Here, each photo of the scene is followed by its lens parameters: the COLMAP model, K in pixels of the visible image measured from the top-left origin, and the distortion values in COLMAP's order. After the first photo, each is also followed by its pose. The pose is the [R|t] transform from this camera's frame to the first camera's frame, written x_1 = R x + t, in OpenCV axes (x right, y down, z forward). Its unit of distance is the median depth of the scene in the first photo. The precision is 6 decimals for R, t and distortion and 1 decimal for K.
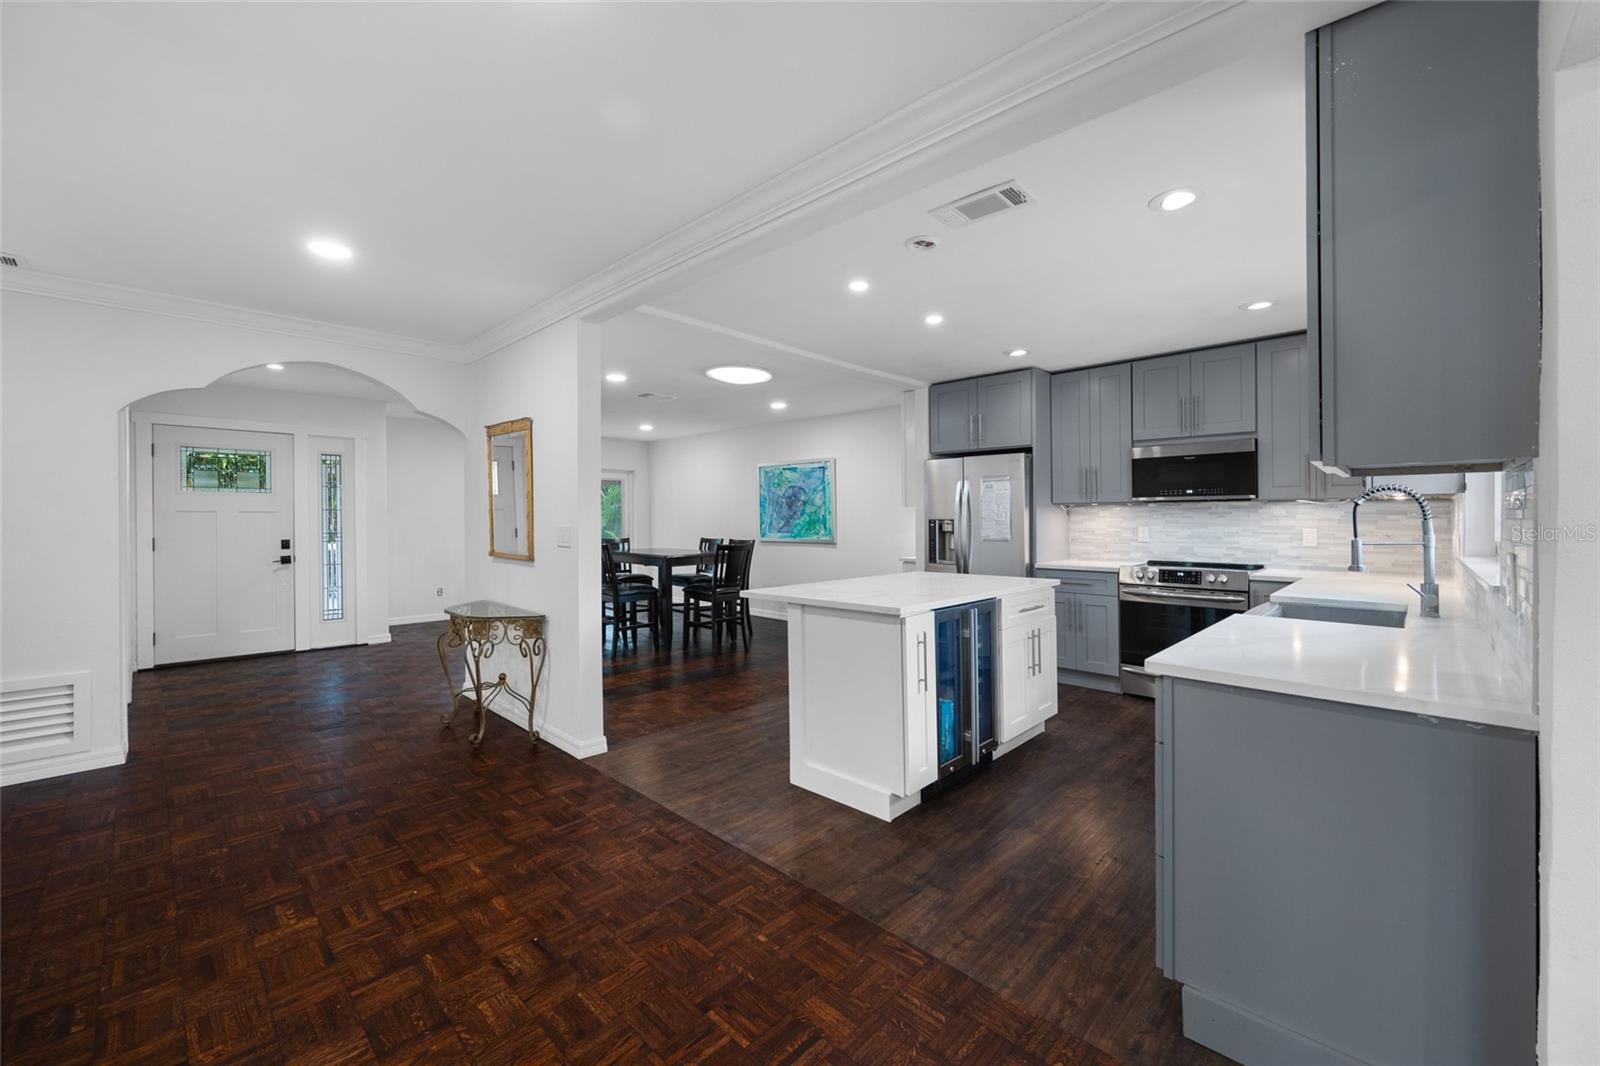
lens RADIAL K [[630.3, 0, 806.2], [0, 630.3, 519.7], [0, 0, 1]] dist [0.000905, -0.000026]
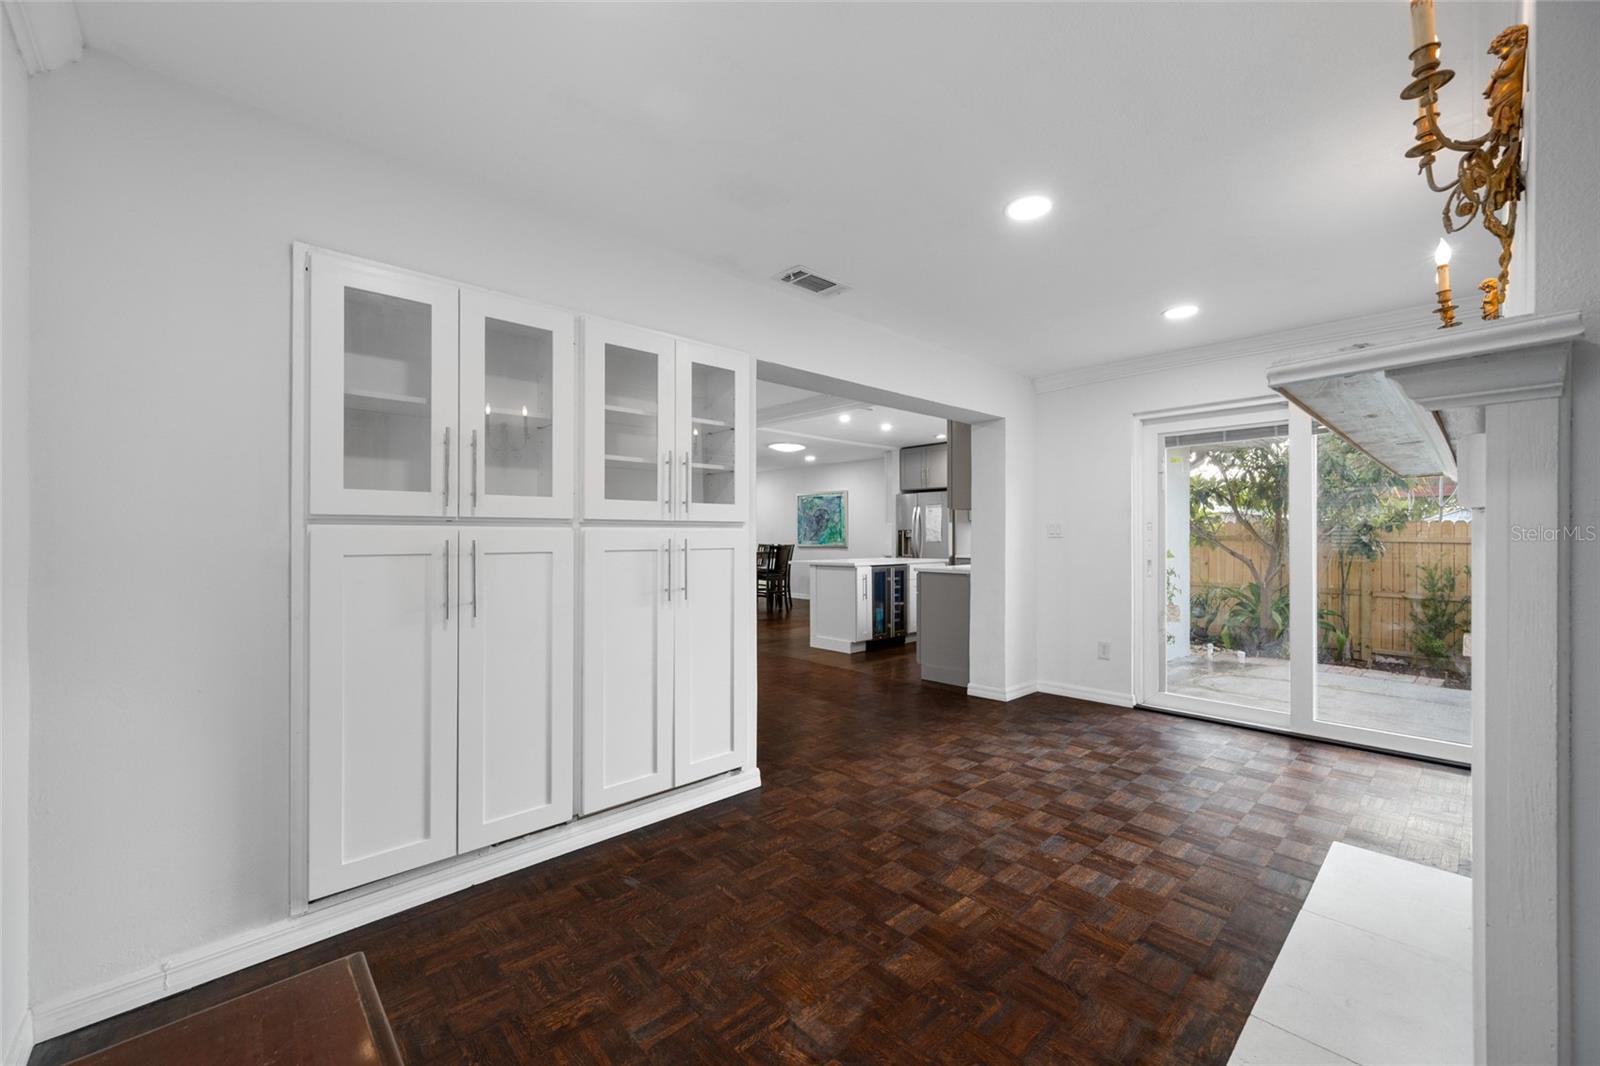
lens RADIAL K [[632.8, 0, 804.7], [0, 632.8, 532.2], [0, 0, 1]] dist [0.000028, 0.000118]
pose [[0.997693, 0.006234, -0.067607, 0.075028], [-0.007119, 0.999892, -0.012854, 0.034842], [0.067520, 0.013306, 0.997629, -0.827898]]
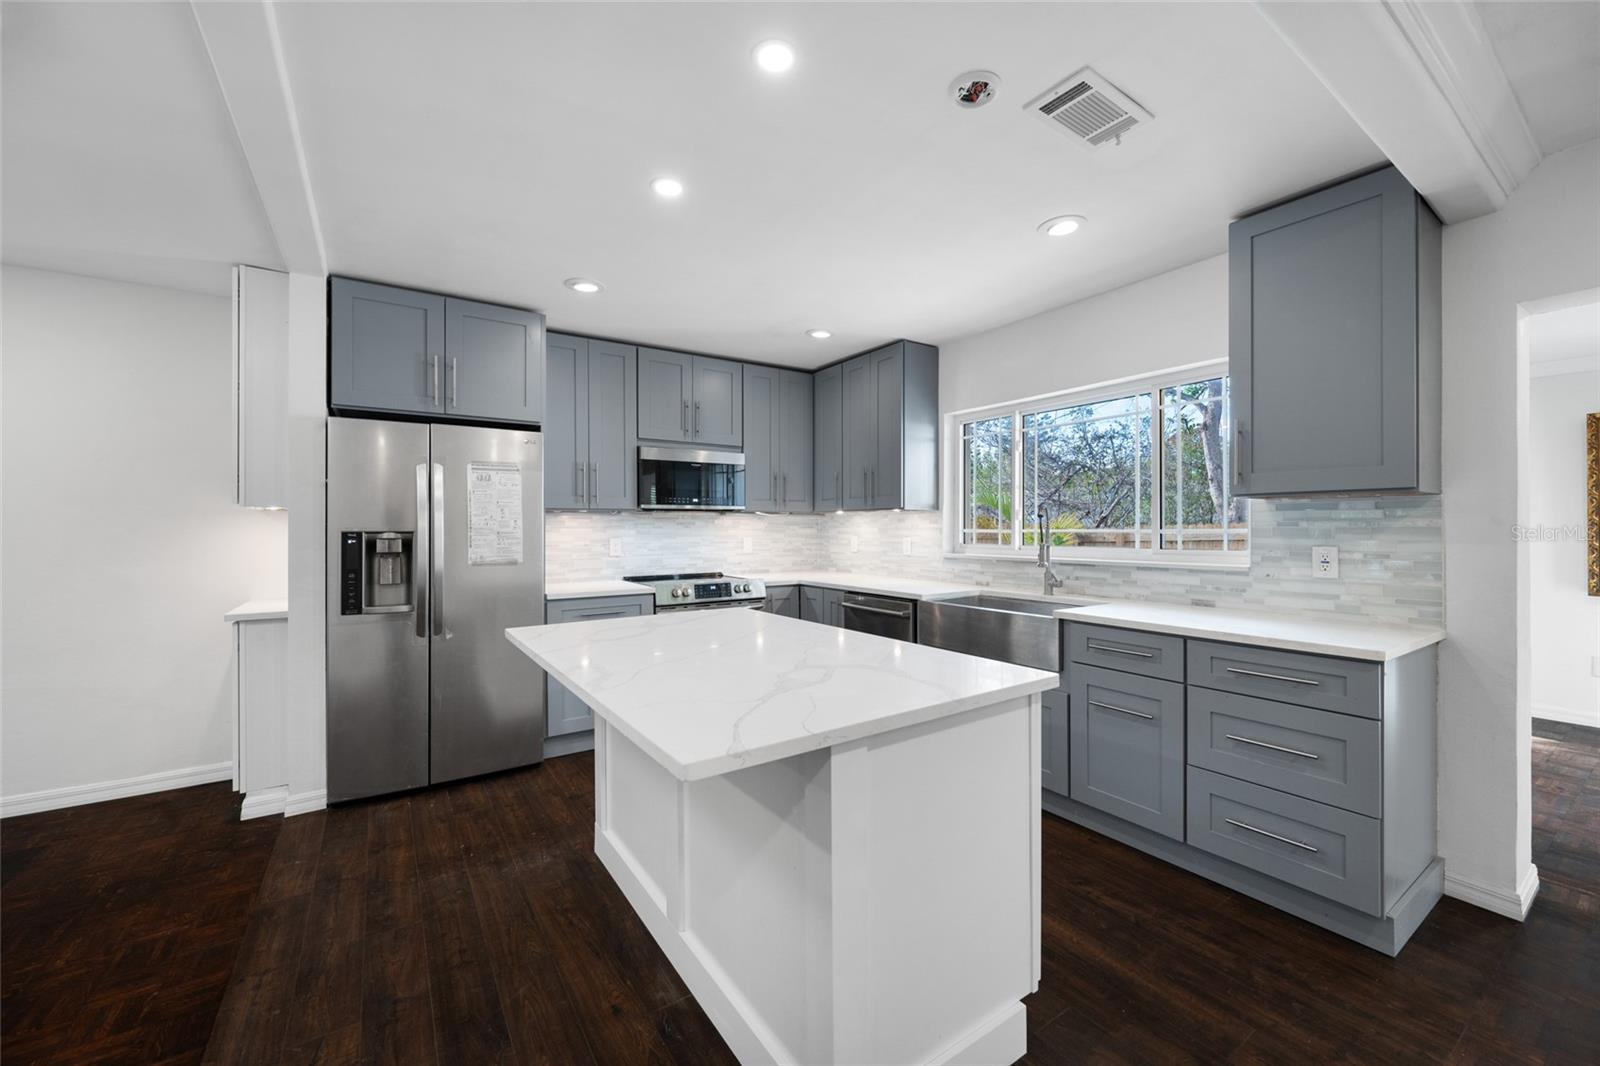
lens RADIAL K [[630.3, 0, 806.2], [0, 630.3, 519.7], [0, 0, 1]] dist [0.000905, -0.000026]
pose [[0.217097, 0.013829, 0.976052, -0.282881], [0.006928, 0.999853, -0.015707, 0.000904], [-0.976125, 0.010172, 0.216970, 0.628910]]
